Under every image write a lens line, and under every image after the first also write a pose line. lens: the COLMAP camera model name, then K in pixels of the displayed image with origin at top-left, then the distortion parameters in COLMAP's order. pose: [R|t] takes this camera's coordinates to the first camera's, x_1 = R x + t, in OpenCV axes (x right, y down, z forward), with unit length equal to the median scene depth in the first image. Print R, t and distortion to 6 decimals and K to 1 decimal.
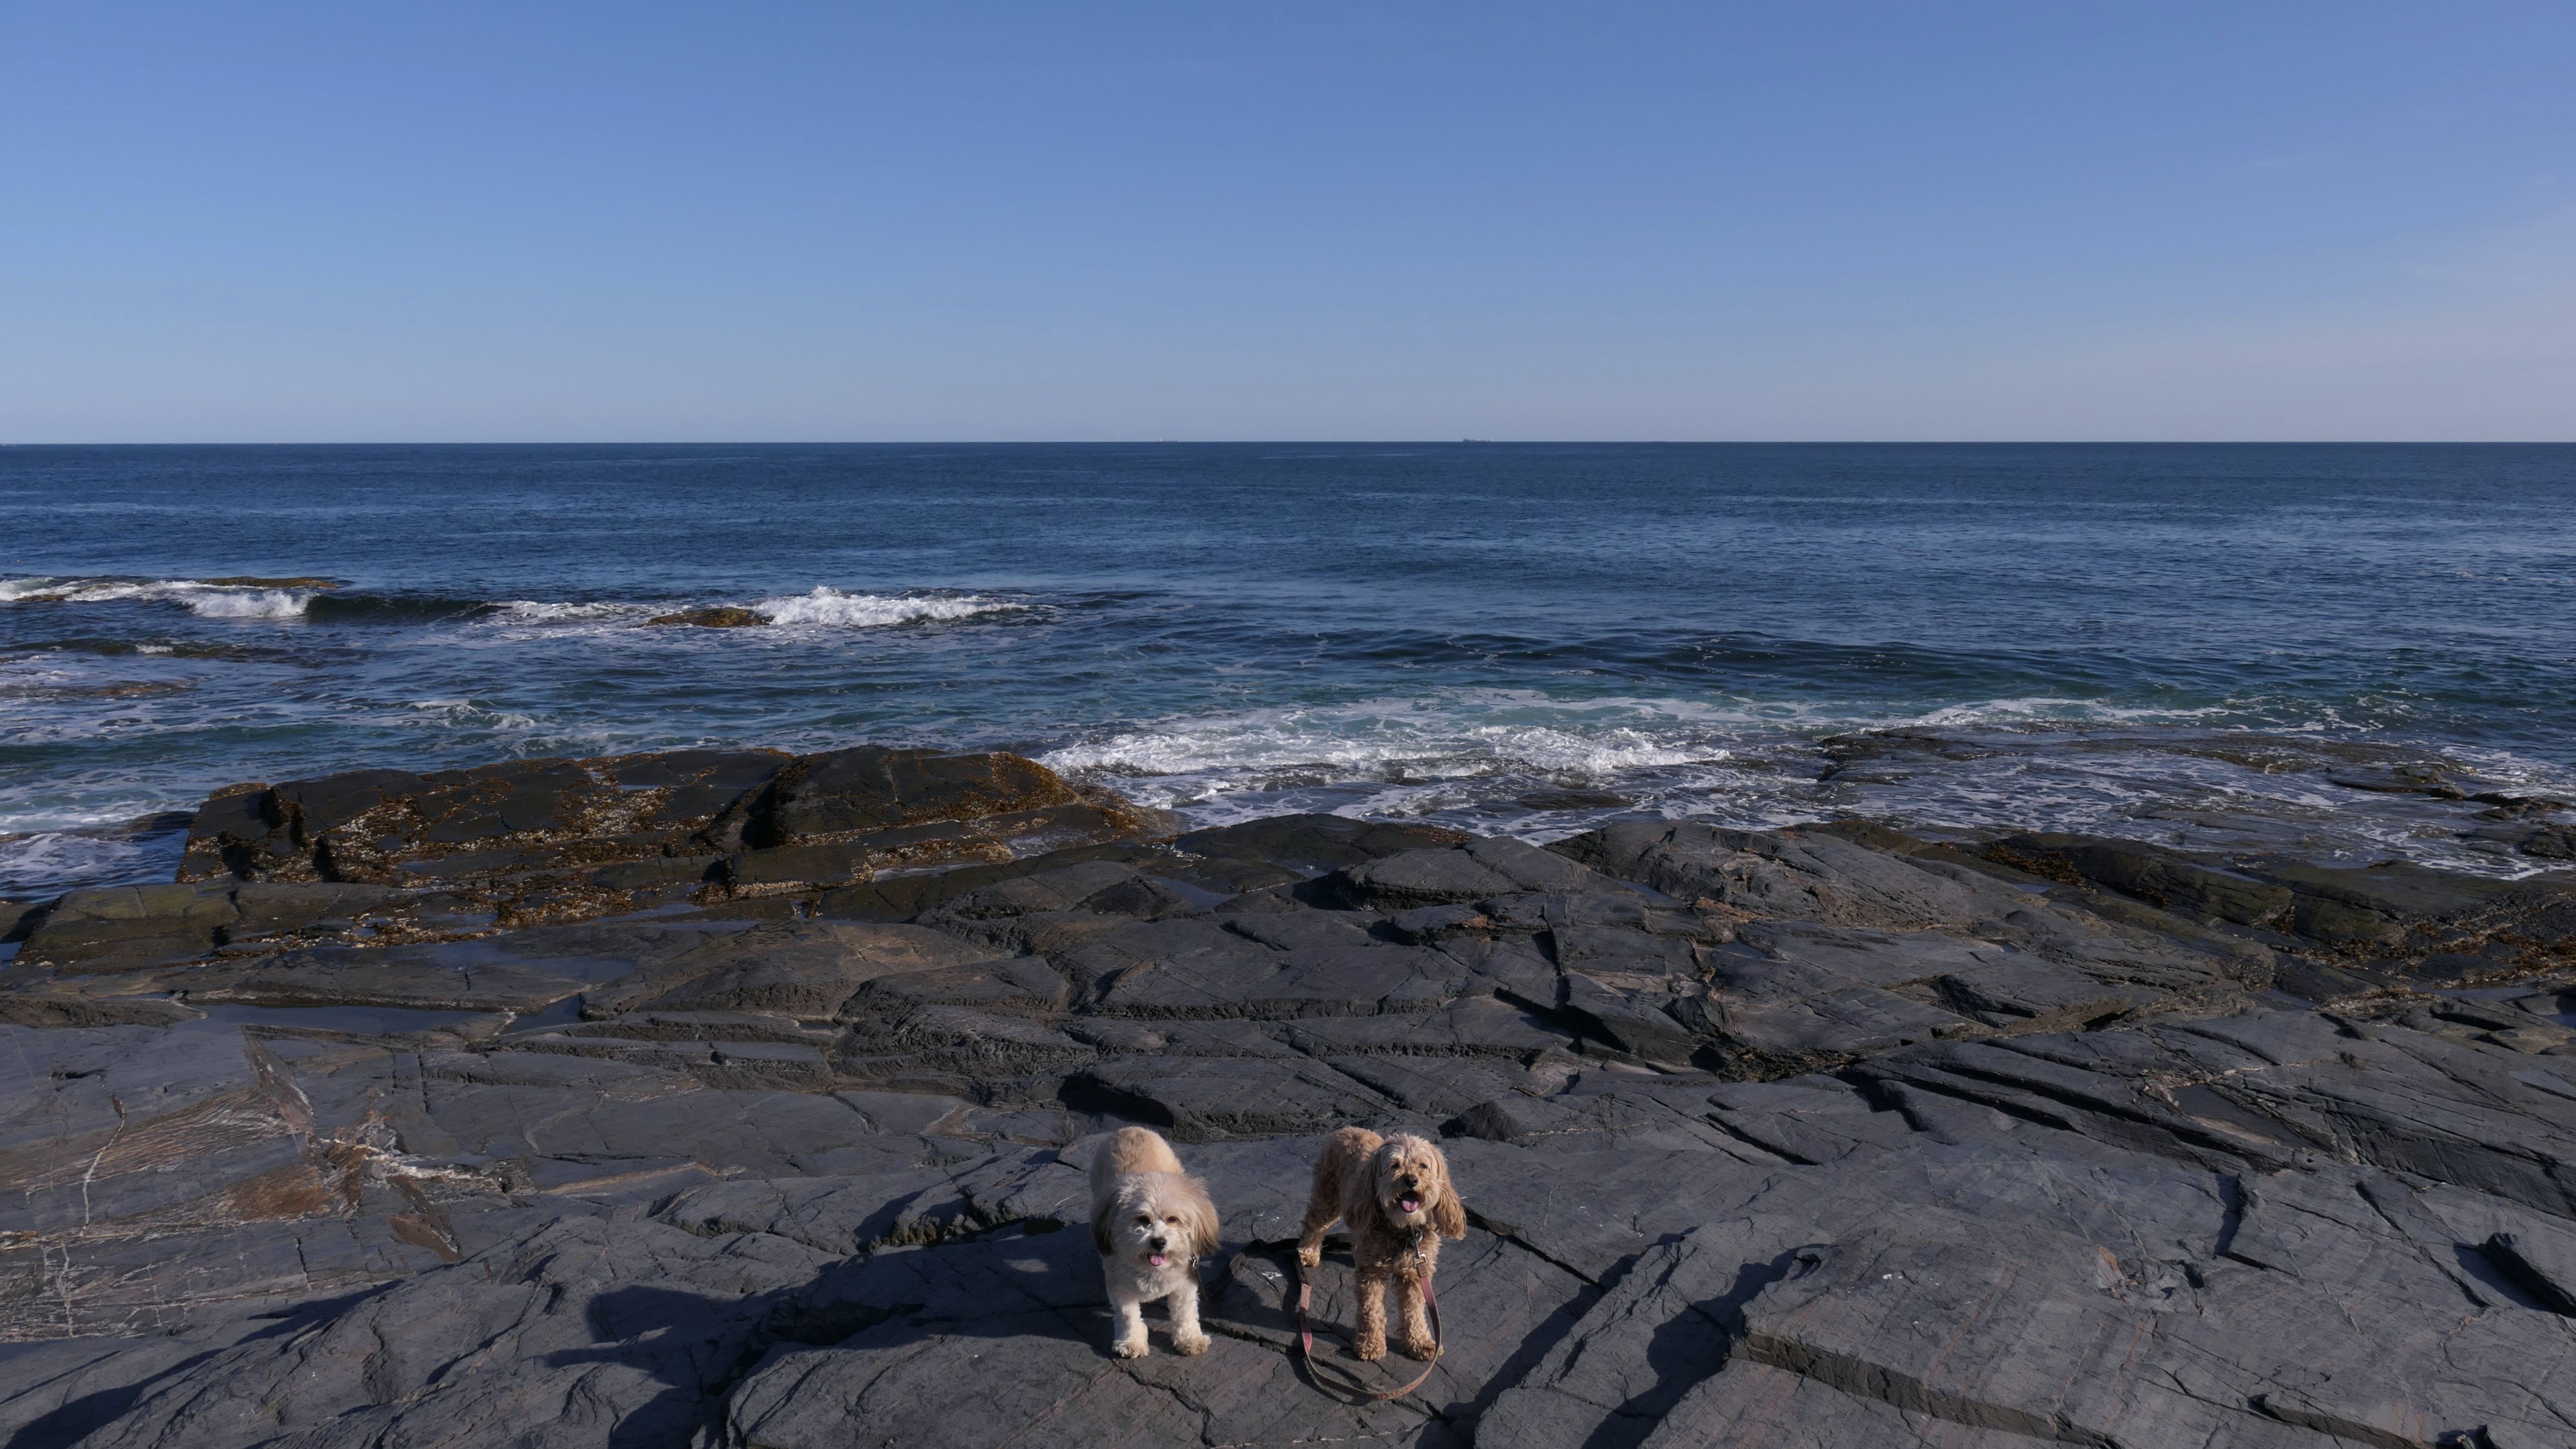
lens RADIAL K [[1671.1, 0, 1287.0], [0, 1671.1, 726.2], [0, 0, 1]] dist [-0.016852, 0.006919]
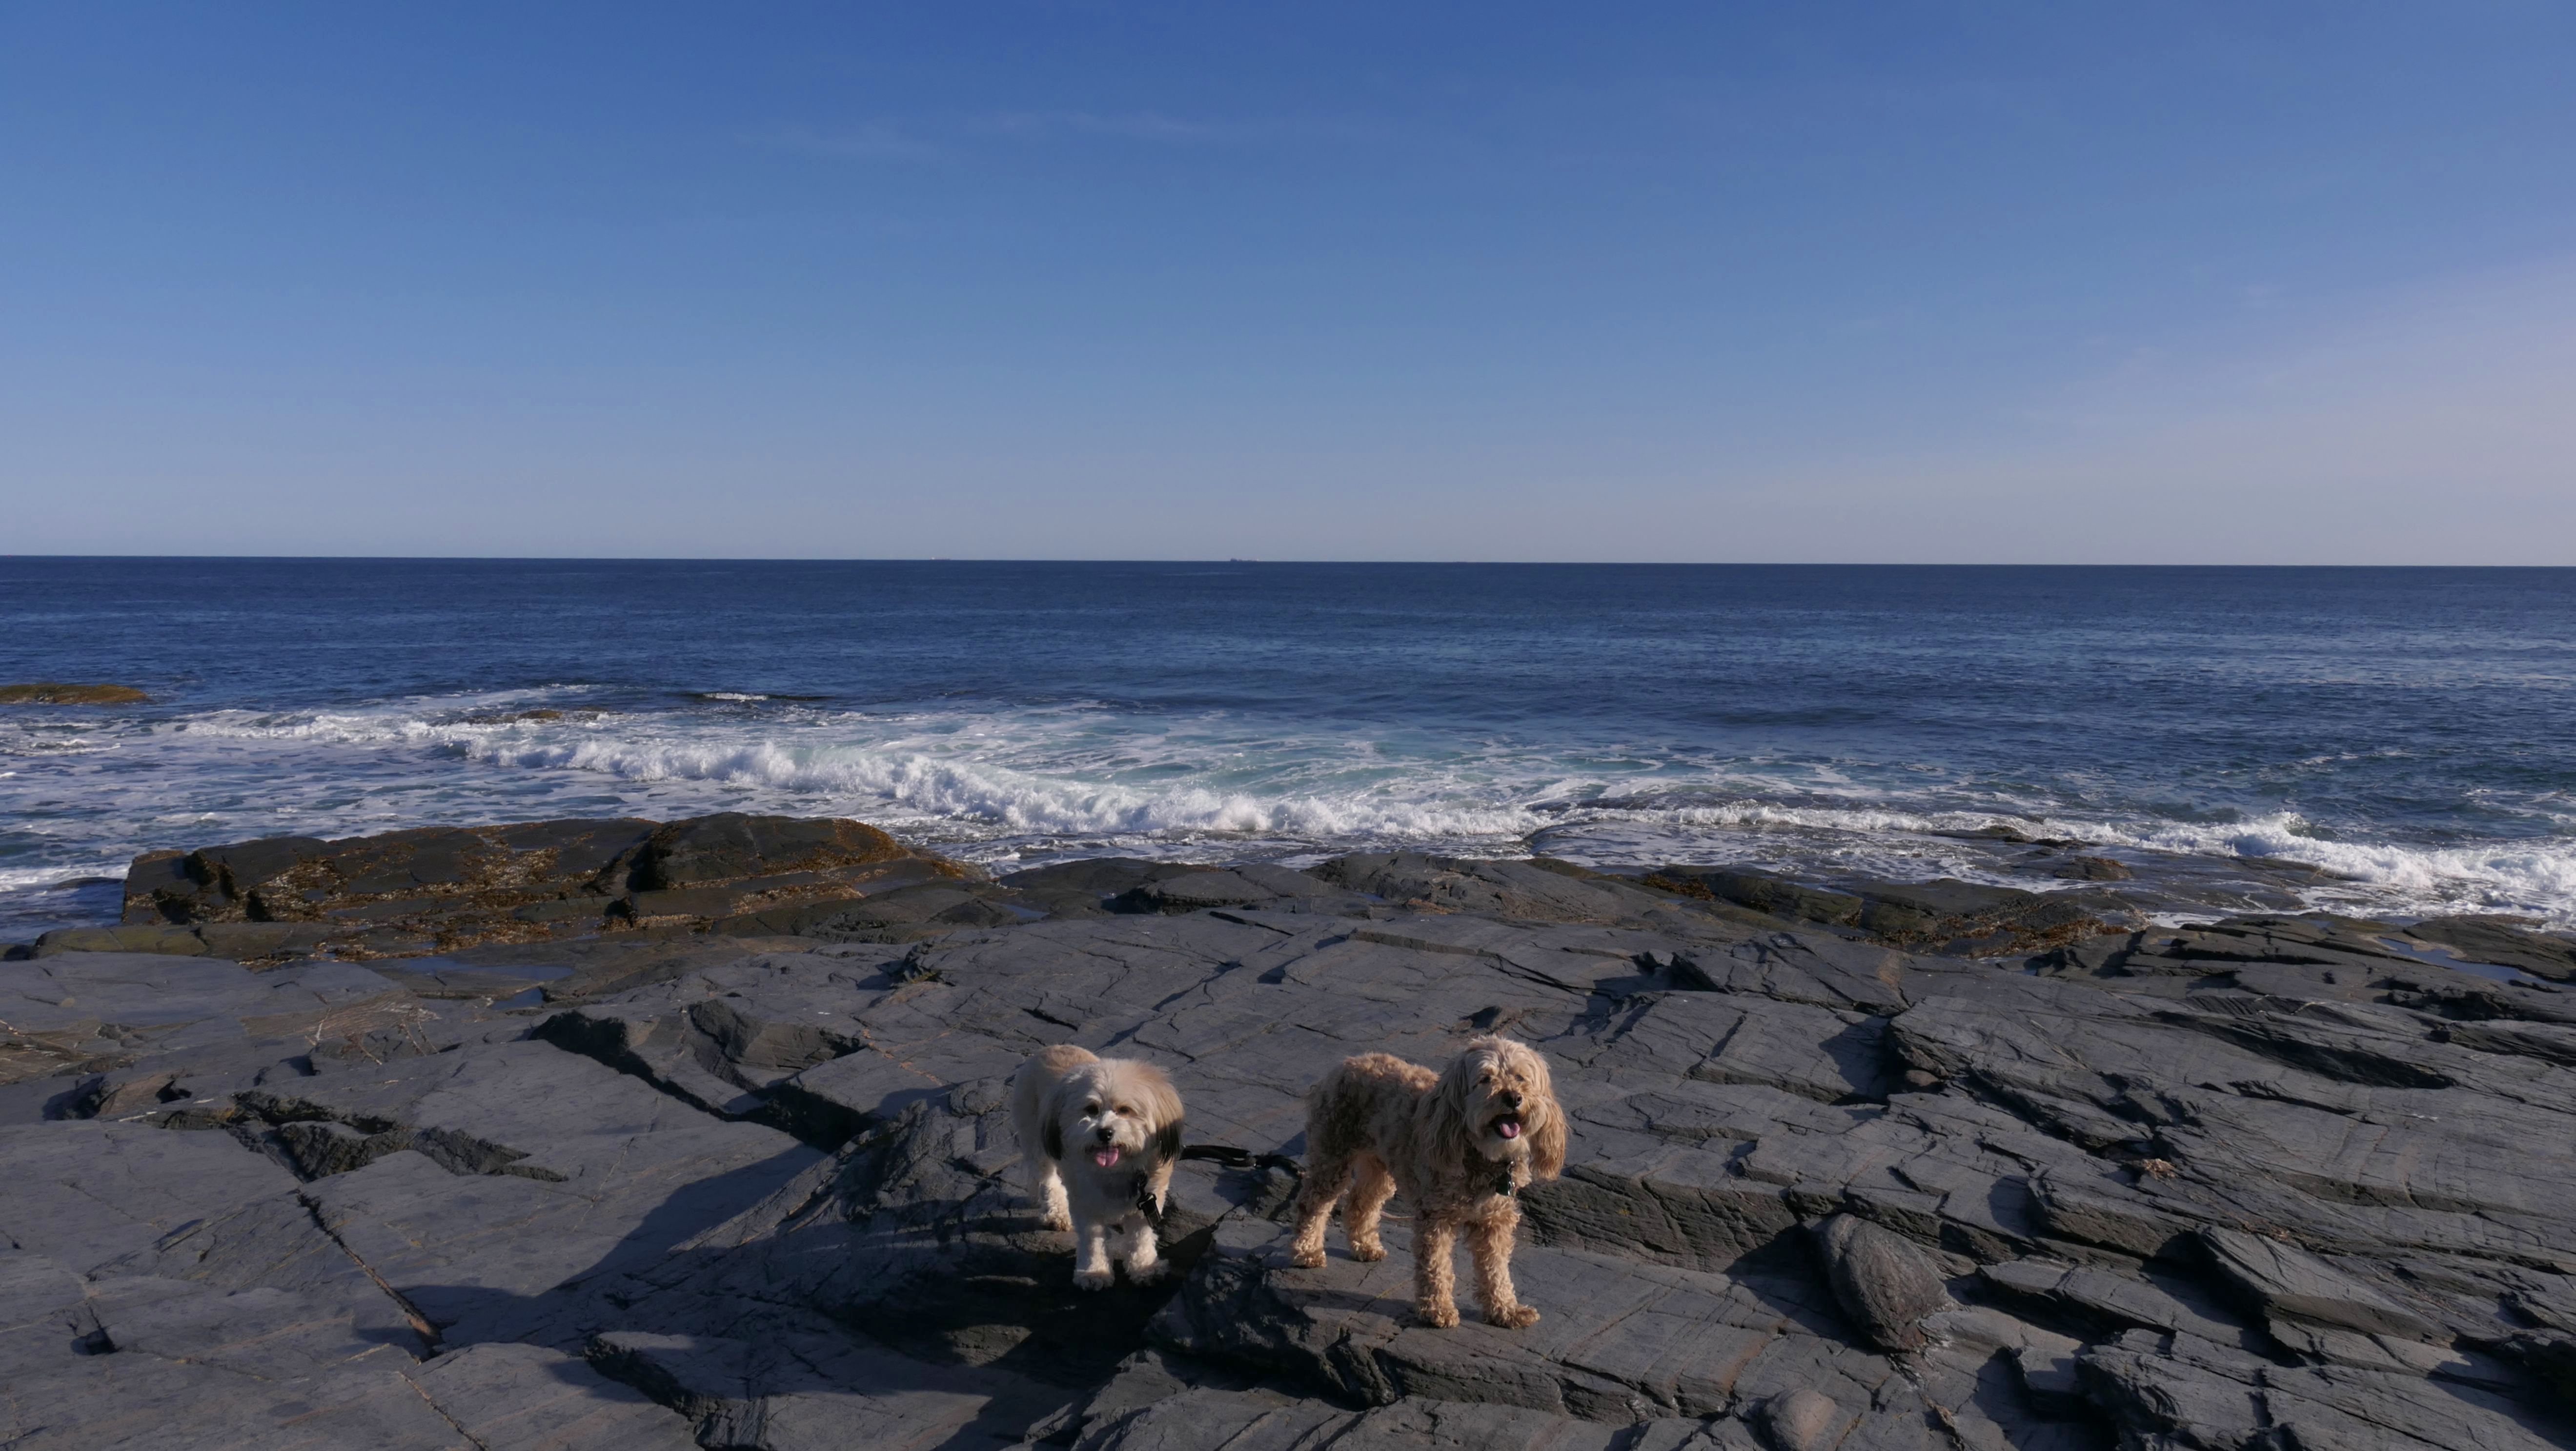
lens RADIAL K [[1671.1, 0, 1288.6], [0, 1671.1, 722.4], [0, 0, 1]] dist [-0.016852, 0.006919]
pose [[0.990420, -0.007976, 0.137857, -0.025900], [0.017983, 0.997279, -0.071495, 0.046524], [-0.136912, 0.073289, 0.987868, -0.254292]]
